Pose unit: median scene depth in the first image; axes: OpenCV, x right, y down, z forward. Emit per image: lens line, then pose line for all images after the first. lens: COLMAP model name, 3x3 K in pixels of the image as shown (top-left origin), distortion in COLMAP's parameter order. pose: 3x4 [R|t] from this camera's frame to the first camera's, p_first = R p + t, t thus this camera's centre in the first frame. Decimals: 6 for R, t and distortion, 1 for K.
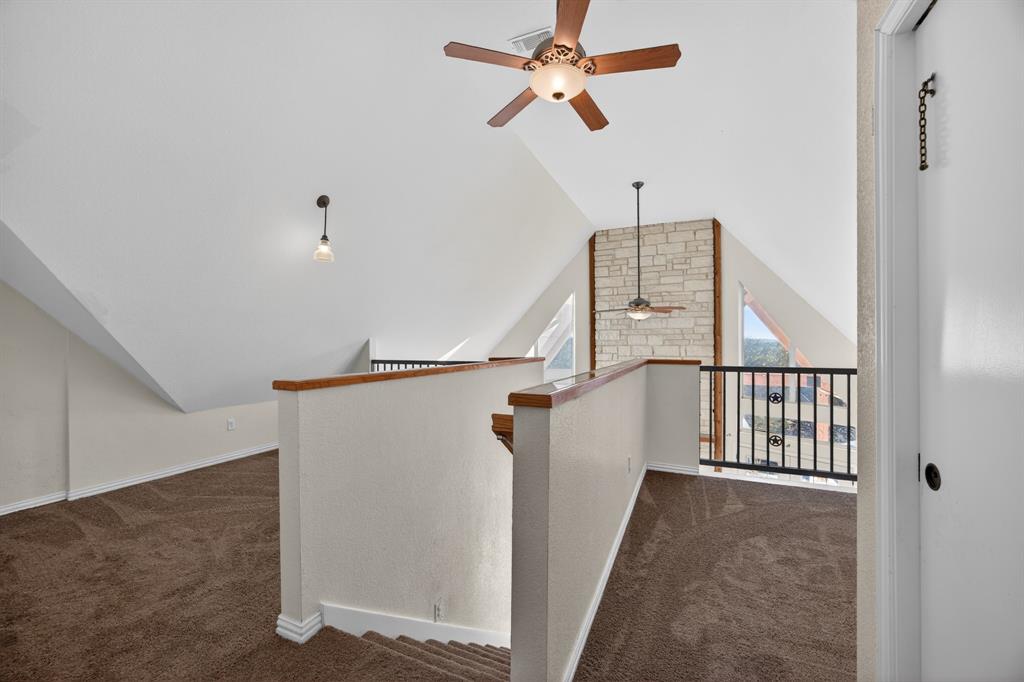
lens RADIAL K [[400.1, 0, 517.8], [0, 400.1, 336.7], [0, 0, 1]] dist [-0.022650, 0.007017]
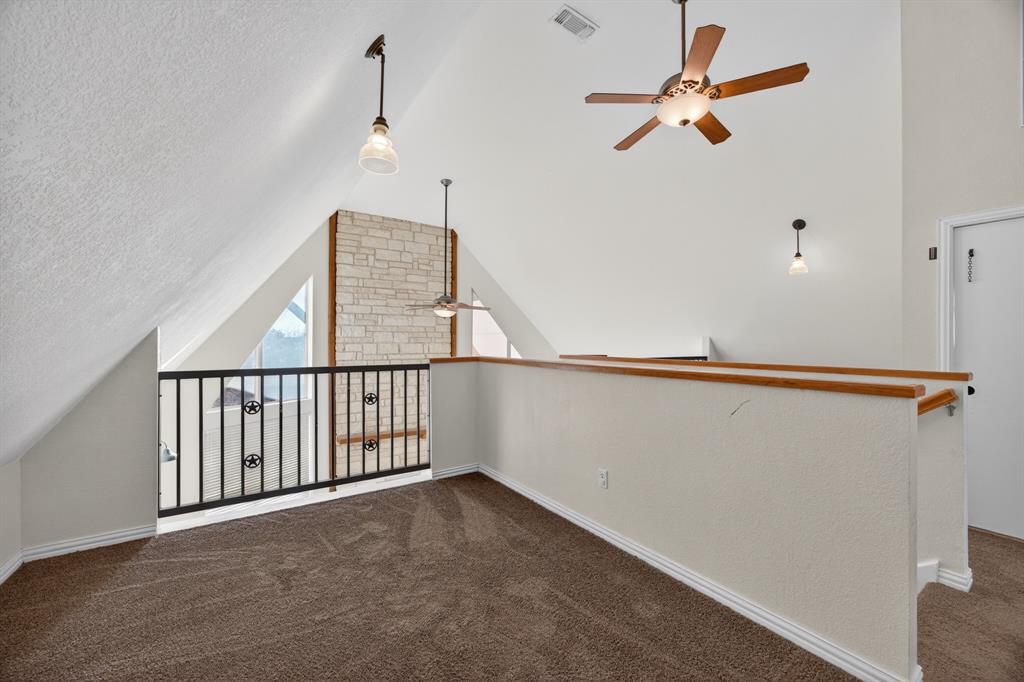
lens RADIAL K [[400.1, 0, 516.0], [0, 400.1, 340.9], [0, 0, 1]] dist [-0.022650, 0.007017]
pose [[0.537939, 0.007184, 0.842953, -0.324131], [-0.012234, 0.999925, -0.000714, 0.013583], [-0.842895, -0.009928, 0.537986, 0.224701]]
